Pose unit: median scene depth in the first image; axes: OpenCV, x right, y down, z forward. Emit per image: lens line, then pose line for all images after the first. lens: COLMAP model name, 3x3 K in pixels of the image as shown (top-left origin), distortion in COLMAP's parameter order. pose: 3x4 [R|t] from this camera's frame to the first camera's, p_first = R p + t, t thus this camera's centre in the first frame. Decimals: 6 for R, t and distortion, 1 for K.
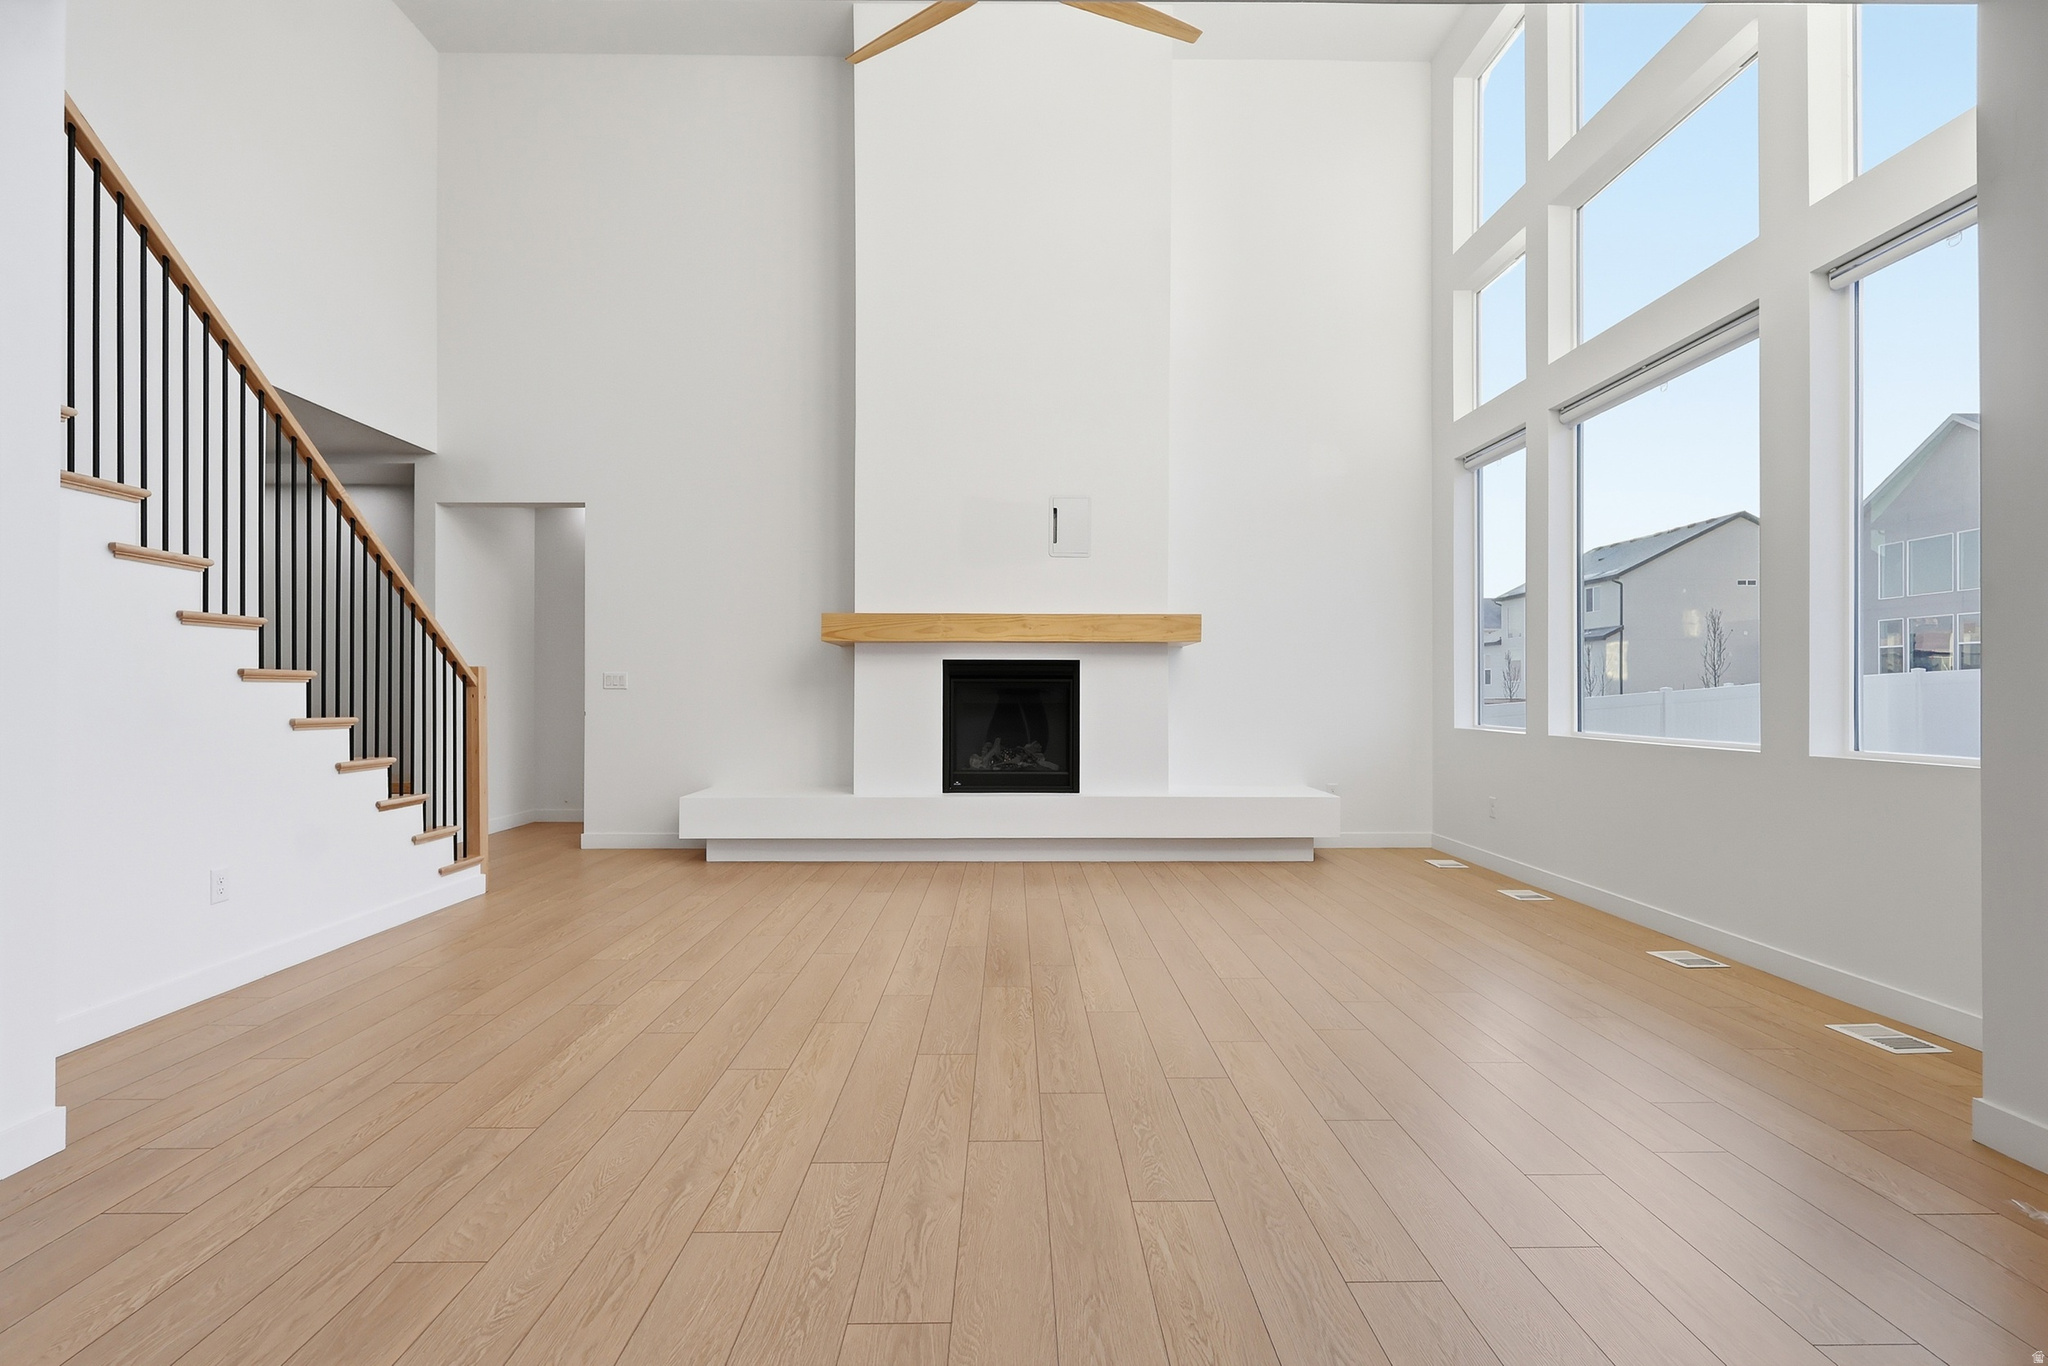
lens RADIAL K [[958.1, 0, 1025.8], [0, 958.1, 691.2], [0, 0, 1]] dist [-0.002492, 0.001498]
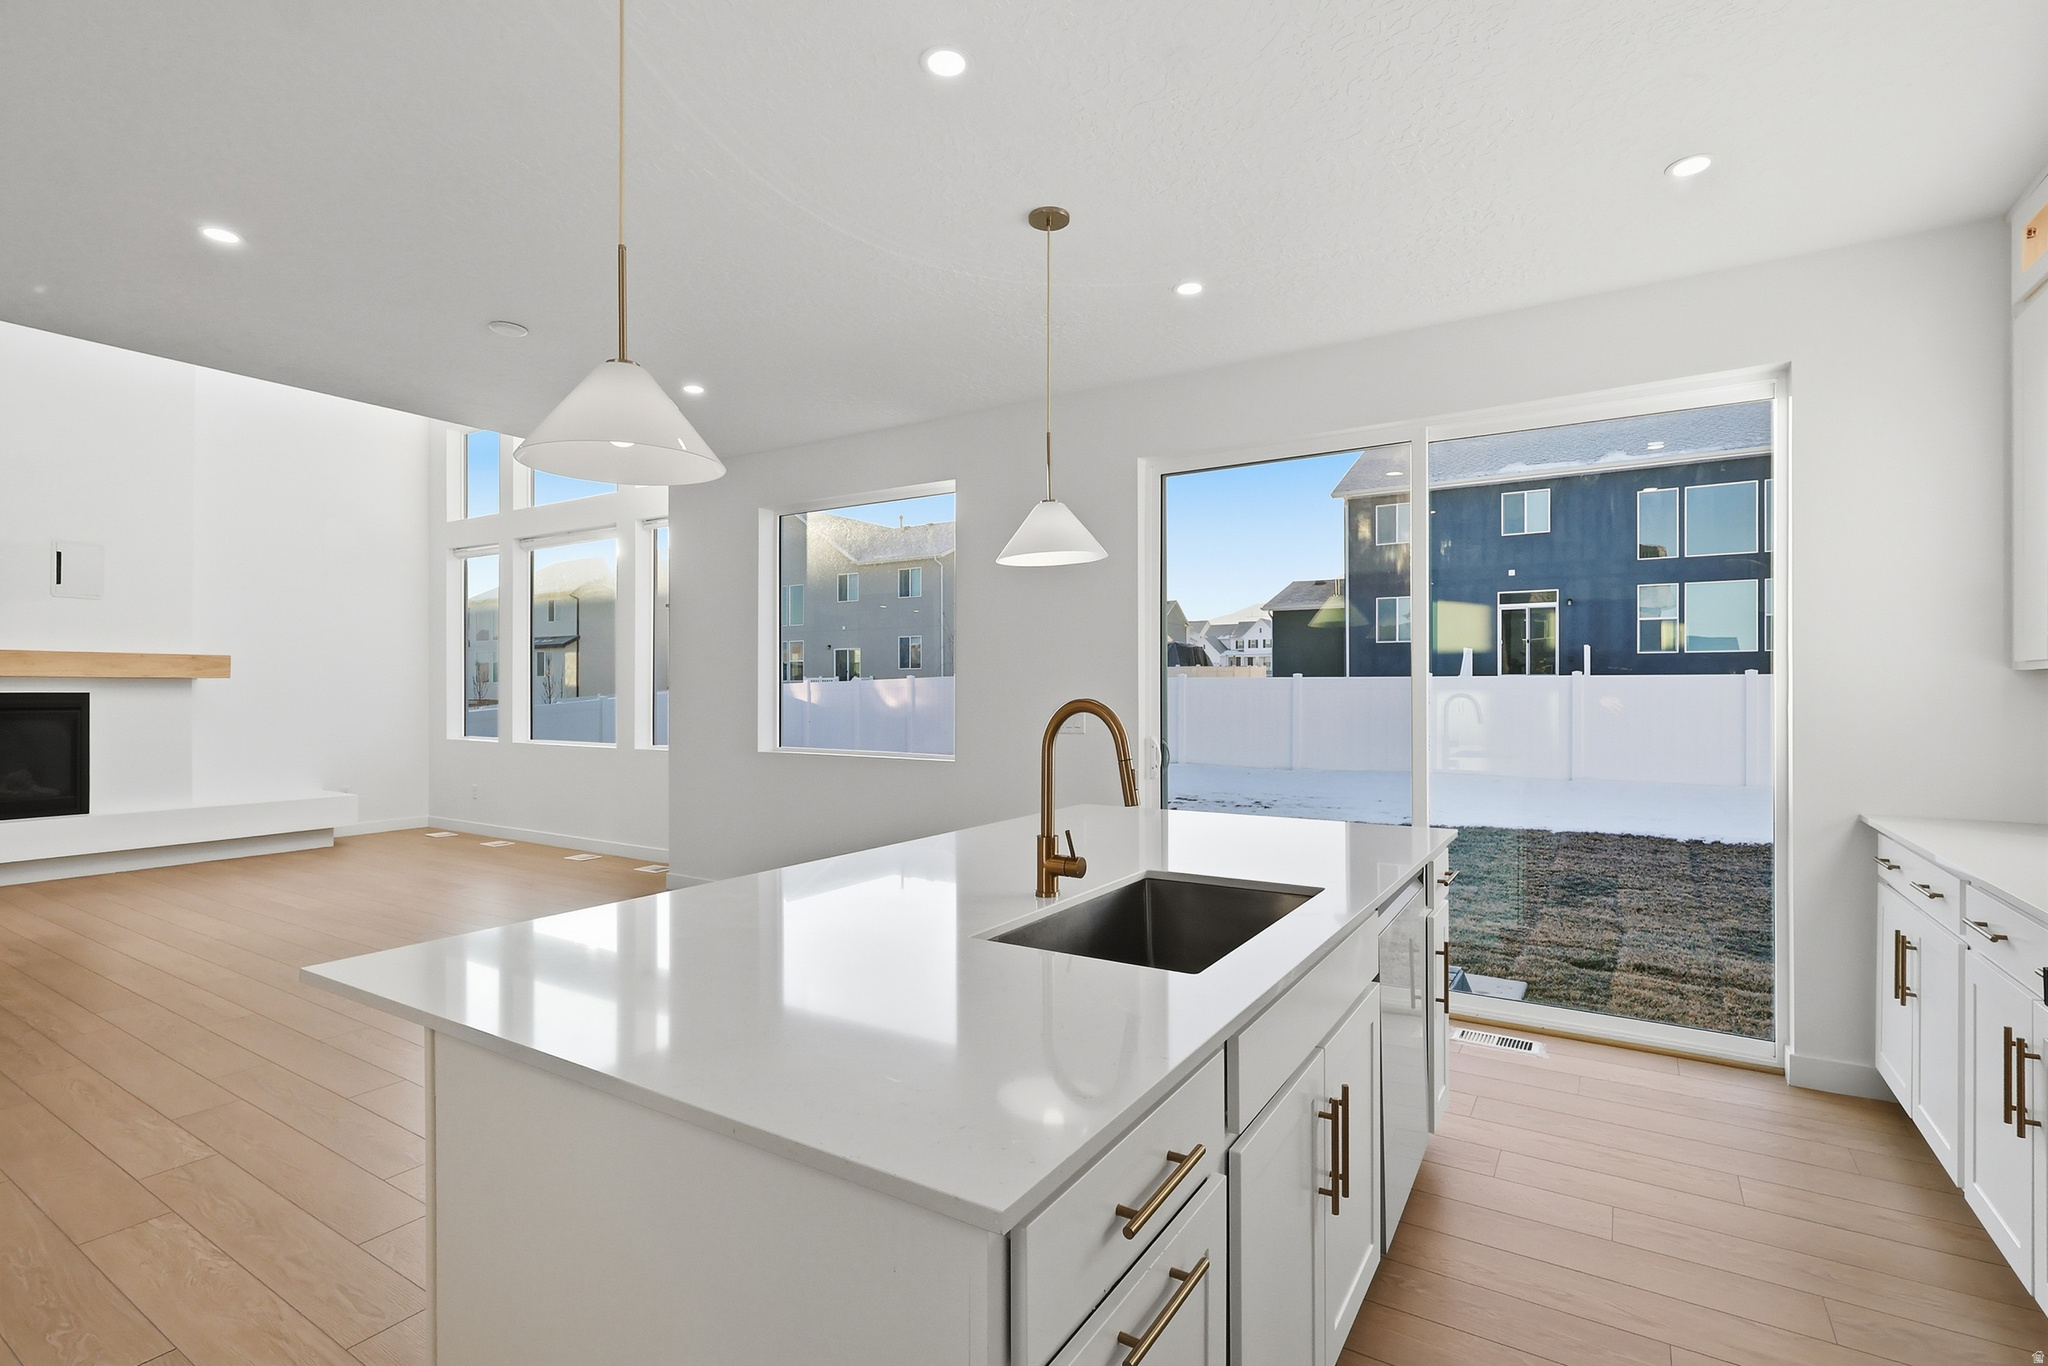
lens RADIAL K [[958.1, 0, 1025.8], [0, 958.1, 691.2], [0, 0, 1]] dist [-0.002492, 0.001498]
pose [[0.545729, 0.004077, 0.837952, -0.282411], [0.000339, 0.999987, -0.005086, -0.028393], [-0.837962, 0.003059, 0.545721, -0.510129]]
